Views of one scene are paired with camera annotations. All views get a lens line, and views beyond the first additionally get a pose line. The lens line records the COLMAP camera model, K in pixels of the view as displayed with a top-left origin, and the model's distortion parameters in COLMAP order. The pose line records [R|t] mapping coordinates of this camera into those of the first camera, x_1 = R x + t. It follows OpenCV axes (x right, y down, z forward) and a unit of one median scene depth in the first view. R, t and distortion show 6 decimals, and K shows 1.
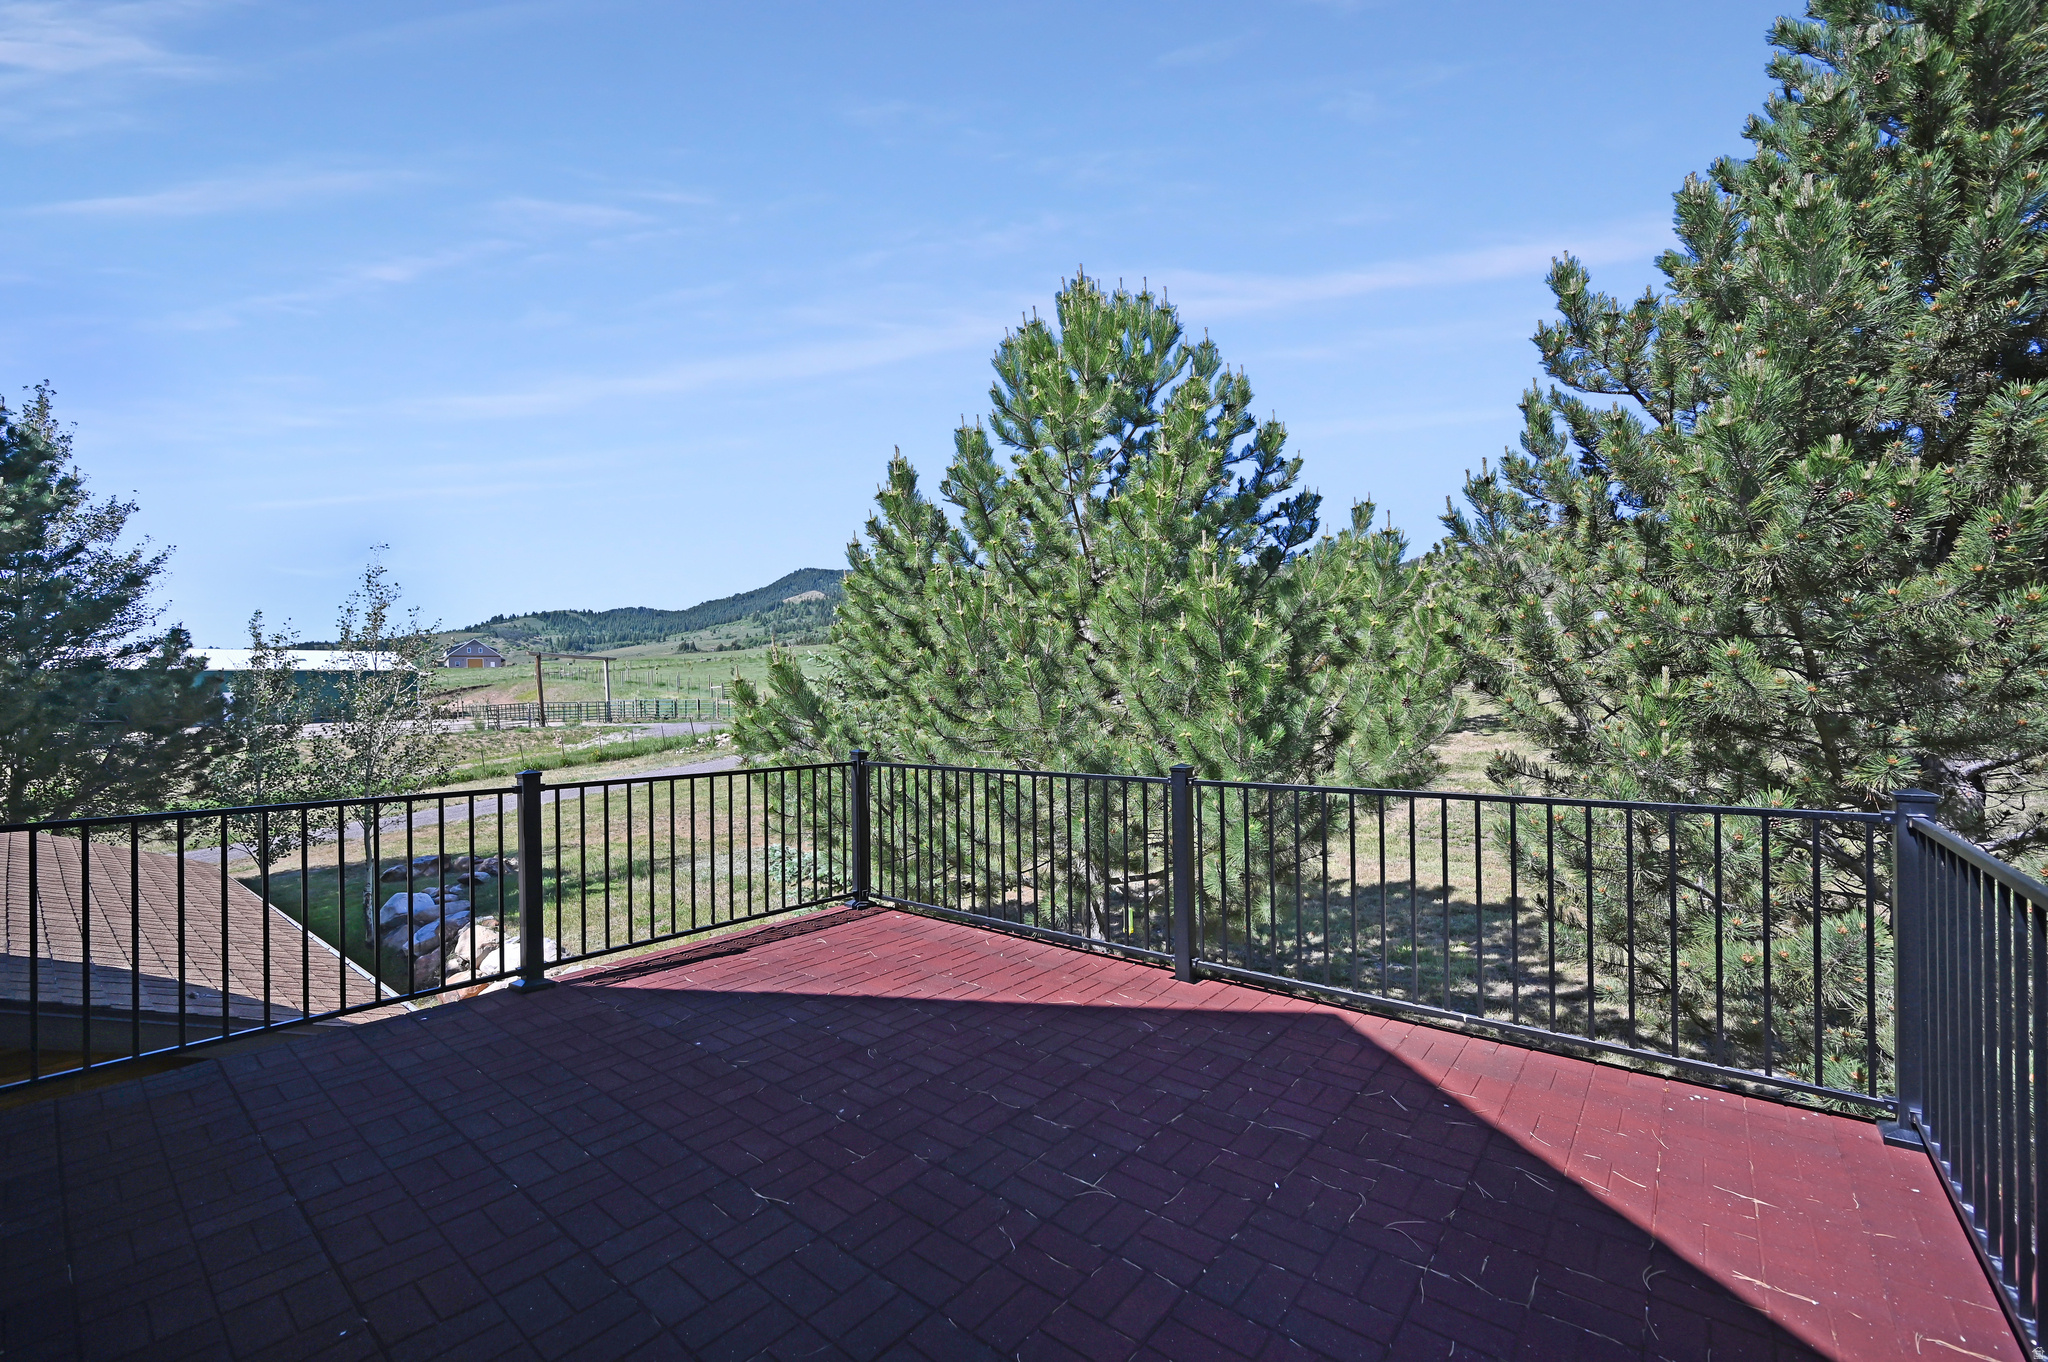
lens RADIAL K [[829.6, 0, 1024.9], [0, 829.6, 704.8], [0, 0, 1]] dist [-0.002693, -0.000313]
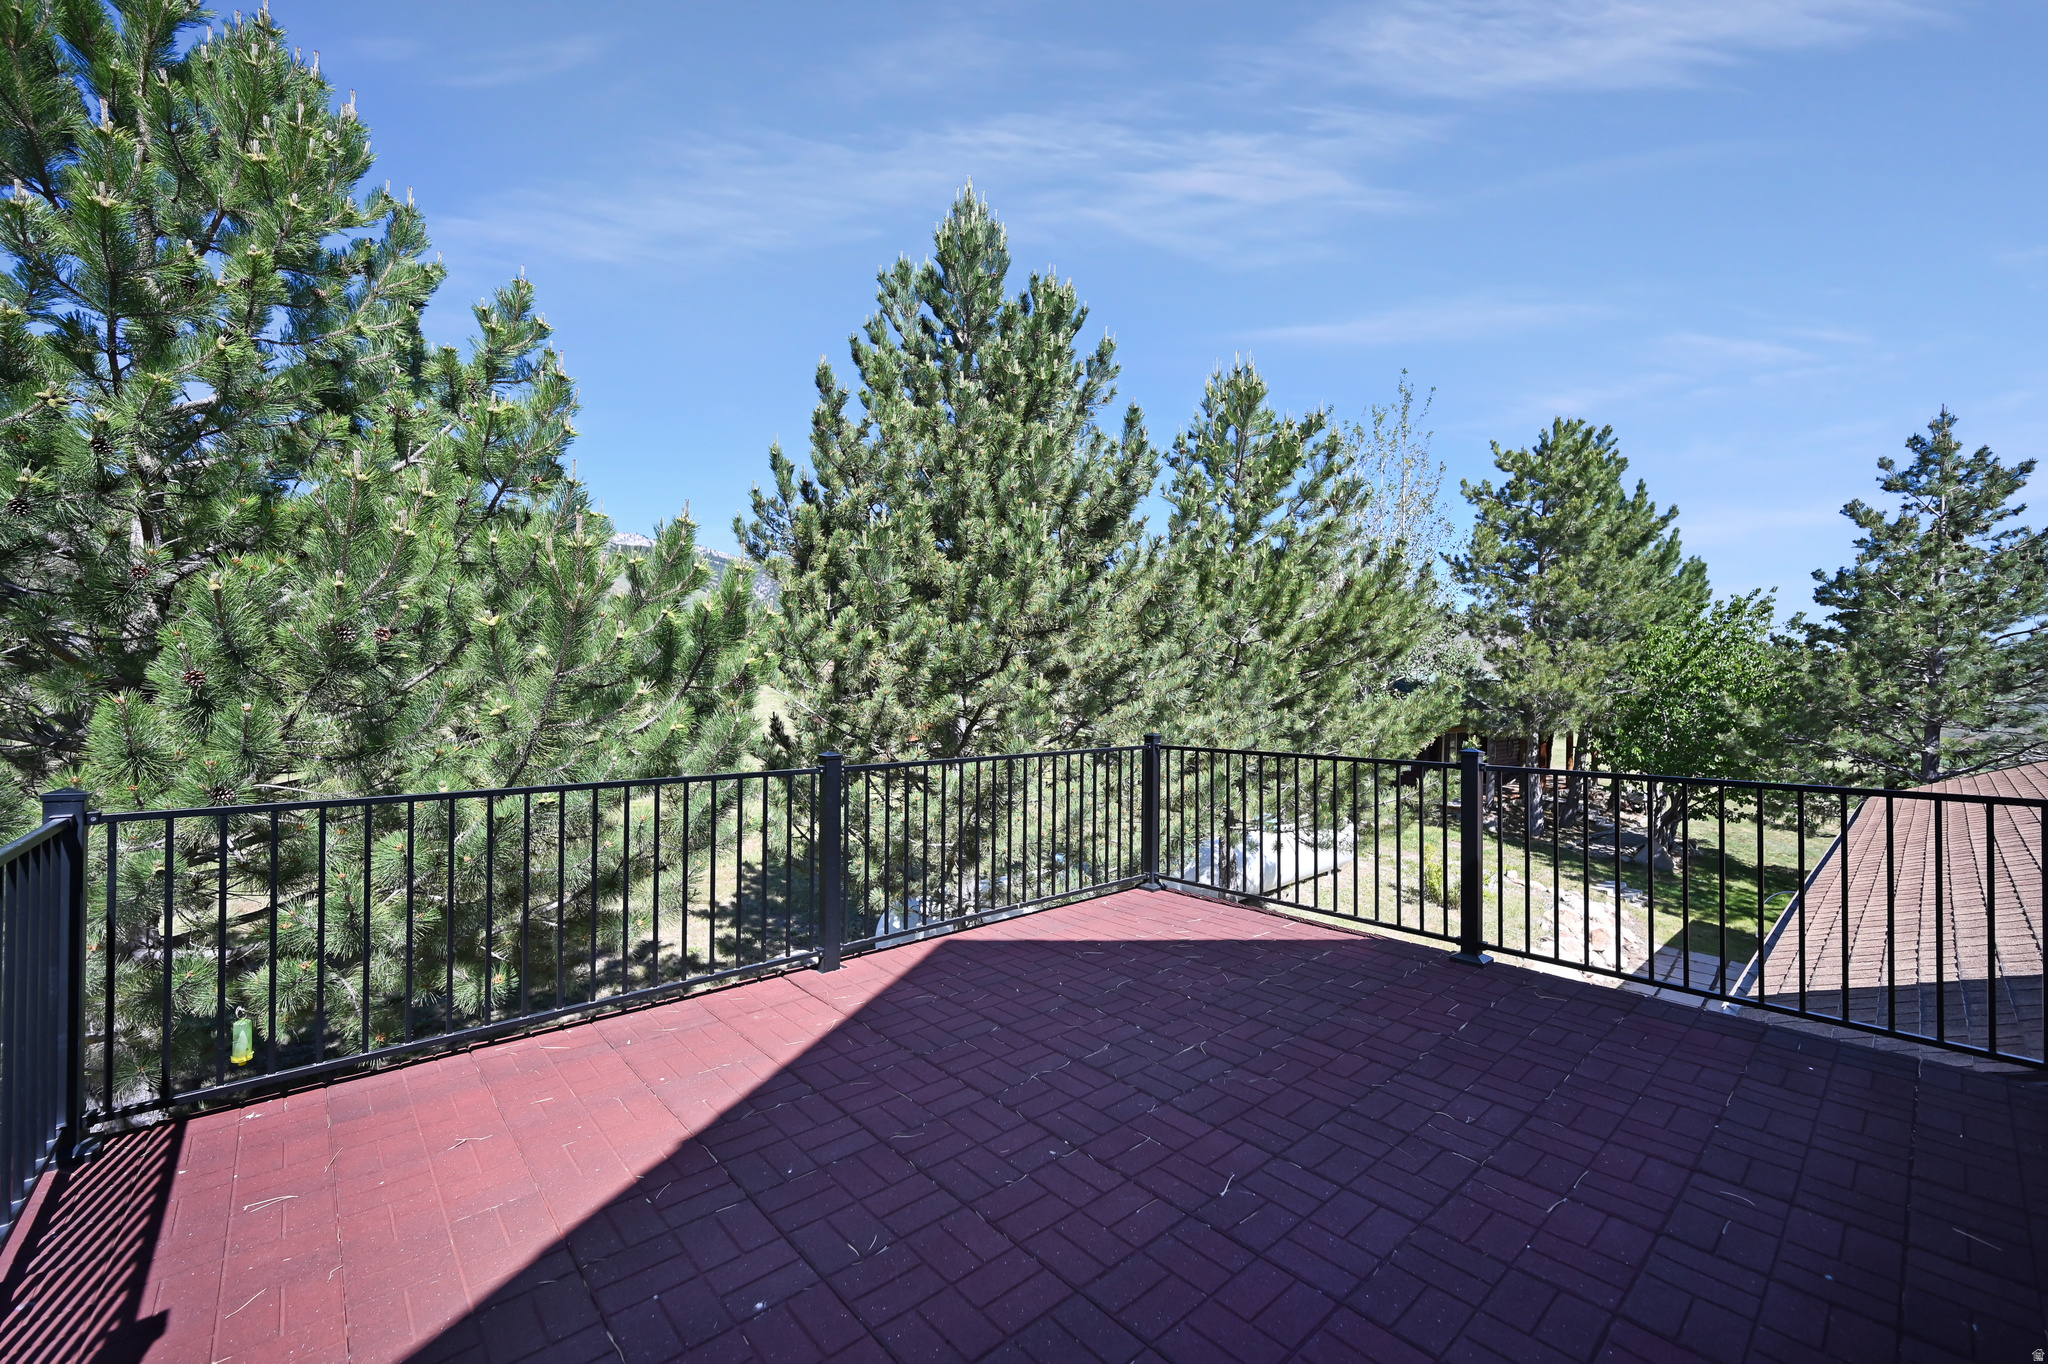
lens RADIAL K [[818.0, 0, 1024.0], [0, 818.0, 682.0], [0, 0, 1]] dist [-0.000763, 0.000010]
pose [[0.156940, 0.024074, 0.987315, -0.617502], [-0.001480, 0.999707, -0.024141, 0.007685], [-0.987607, 0.002328, 0.156930, 0.504870]]
